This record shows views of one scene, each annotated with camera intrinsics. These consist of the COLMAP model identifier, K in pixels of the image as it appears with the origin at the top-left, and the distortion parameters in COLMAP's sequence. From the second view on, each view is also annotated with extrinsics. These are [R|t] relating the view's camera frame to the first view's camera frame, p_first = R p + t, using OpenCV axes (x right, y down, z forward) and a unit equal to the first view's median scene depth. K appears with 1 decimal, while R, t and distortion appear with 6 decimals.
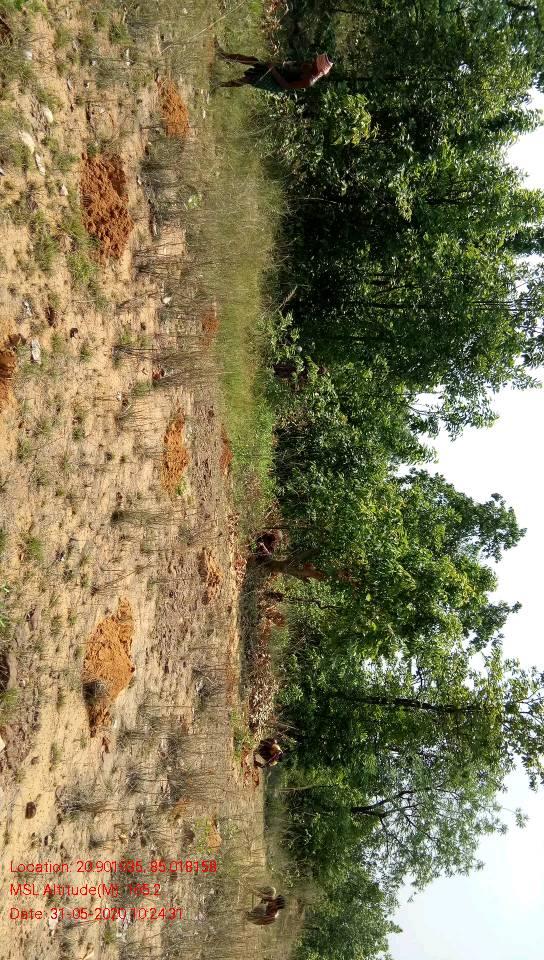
lens RADIAL K [[679.5, 0, 301.6], [0, 679.5, 478.9], [0, 0, 1]] dist [0.127783, -0.187005]
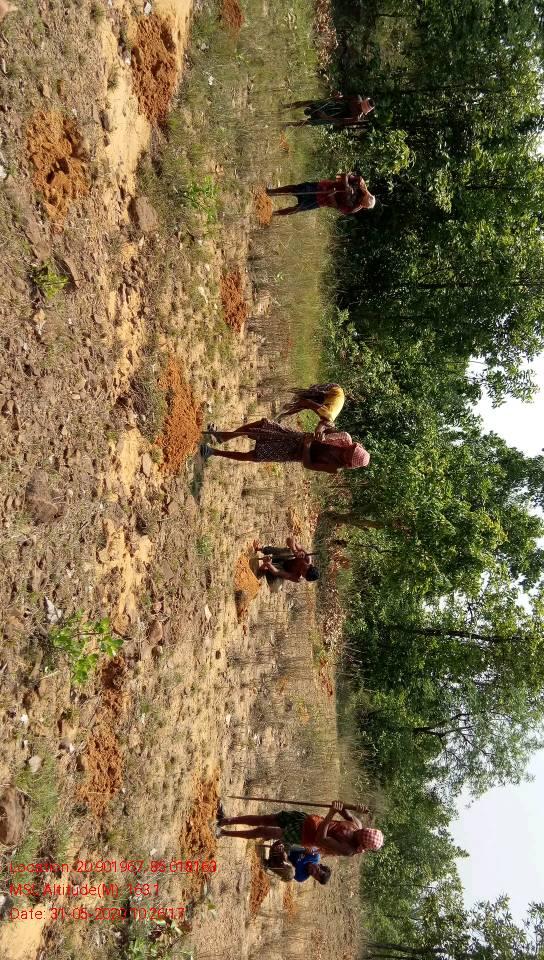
lens RADIAL K [[679.5, 0, 301.6], [0, 679.5, 478.9], [0, 0, 1]] dist [0.127783, -0.187005]
pose [[0.995698, -0.028430, -0.088193, 0.002075], [0.034693, 0.996922, 0.070309, -0.028103], [0.085922, -0.073066, 0.993619, -0.190970]]
